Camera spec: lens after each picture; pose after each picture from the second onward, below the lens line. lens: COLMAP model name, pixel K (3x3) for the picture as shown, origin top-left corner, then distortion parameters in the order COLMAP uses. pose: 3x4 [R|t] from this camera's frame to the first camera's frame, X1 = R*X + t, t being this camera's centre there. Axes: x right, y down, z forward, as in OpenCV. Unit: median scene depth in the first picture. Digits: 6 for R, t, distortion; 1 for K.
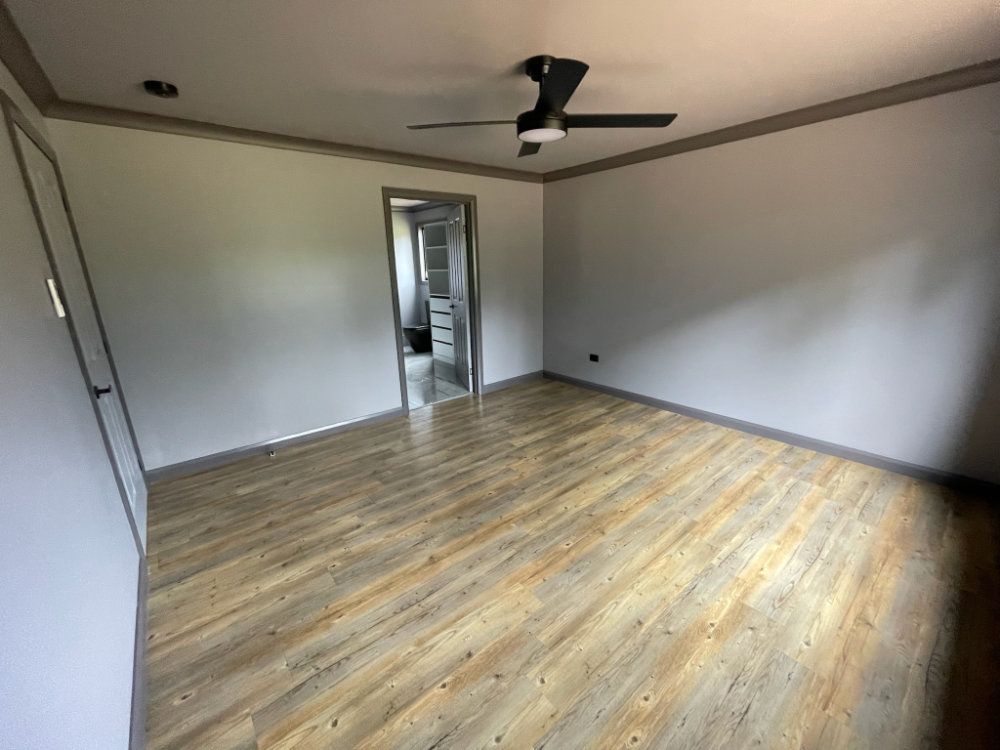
lens RADIAL K [[410.9, 0, 500.2], [0, 410.9, 376.4], [0, 0, 1]] dist [-0.001891, 0.000305]
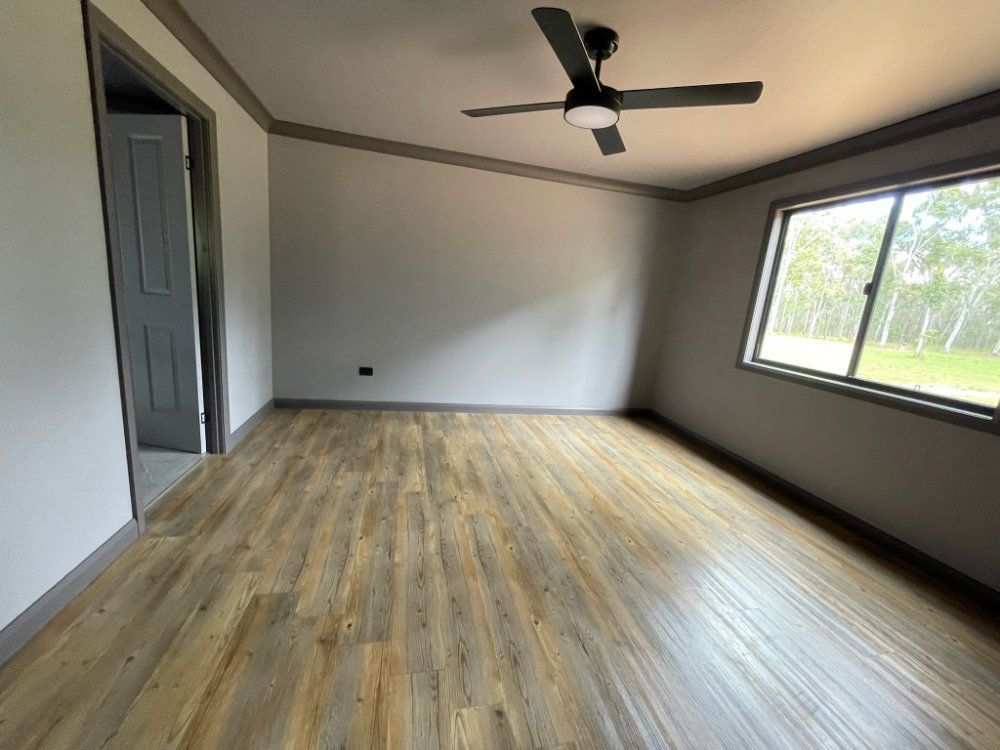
lens RADIAL K [[410.9, 0, 504.4], [0, 410.9, 374.0], [0, 0, 1]] dist [-0.001891, 0.000305]
pose [[0.435190, -0.110116, 0.893579, -0.569139], [0.139447, 0.988760, 0.053932, -0.064425], [-0.889474, 0.101136, 0.445654, 0.539480]]
